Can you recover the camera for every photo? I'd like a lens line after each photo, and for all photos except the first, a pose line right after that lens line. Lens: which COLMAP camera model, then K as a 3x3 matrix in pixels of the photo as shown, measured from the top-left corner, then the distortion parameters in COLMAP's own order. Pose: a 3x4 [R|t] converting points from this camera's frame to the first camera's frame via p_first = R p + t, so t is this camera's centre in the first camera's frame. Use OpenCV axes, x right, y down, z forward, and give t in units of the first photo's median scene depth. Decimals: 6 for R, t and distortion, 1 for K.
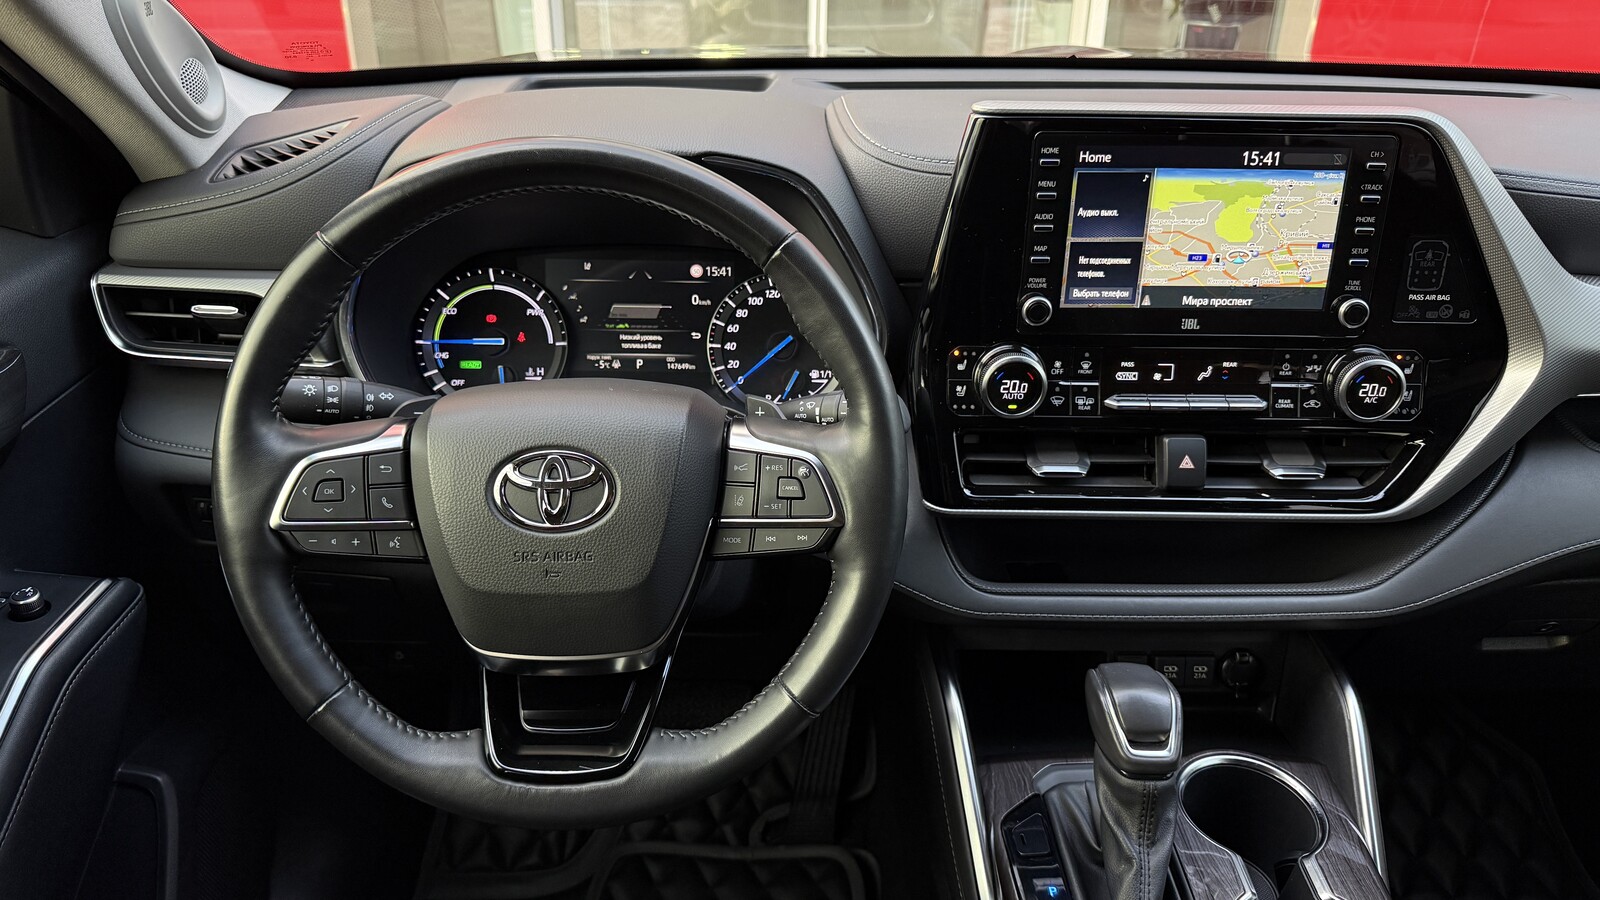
lens RADIAL K [[1153.2, 0, 802.4], [0, 1153.2, 453.3], [0, 0, 1]] dist [0.157905, -0.297939]
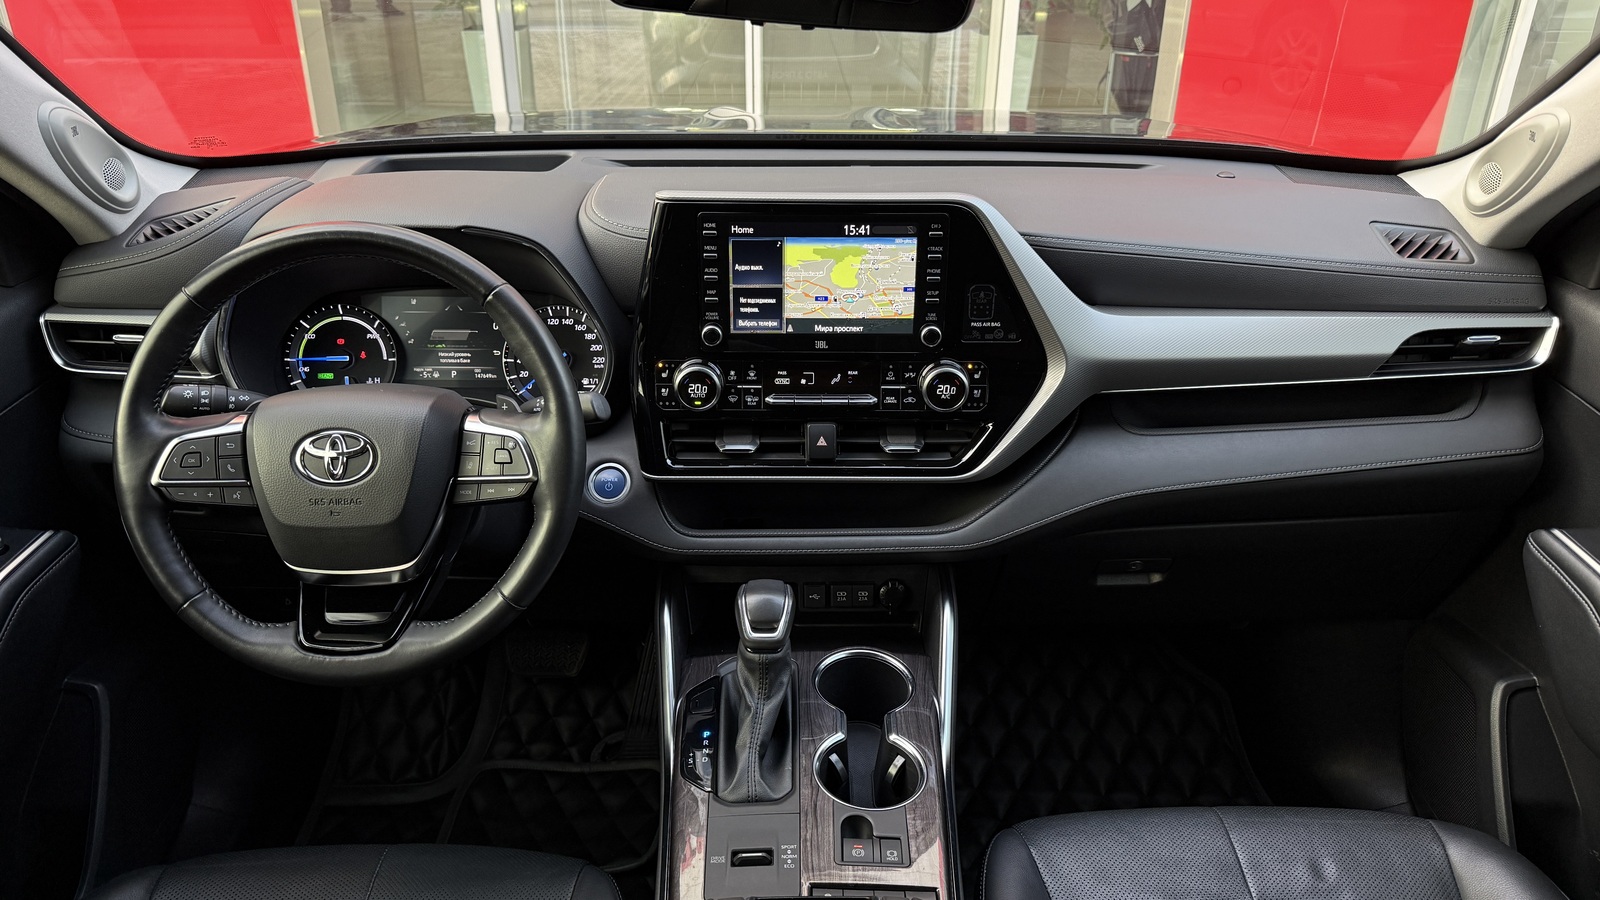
lens RADIAL K [[1177.4, 0, 797.1], [0, 1177.4, 451.3], [0, 0, 1]] dist [0.185135, -0.274916]
pose [[0.999834, -0.007905, -0.016404, 0.327271], [0.007709, 0.999898, -0.012016, 0.037260], [0.016497, 0.011887, 0.999793, -0.441616]]
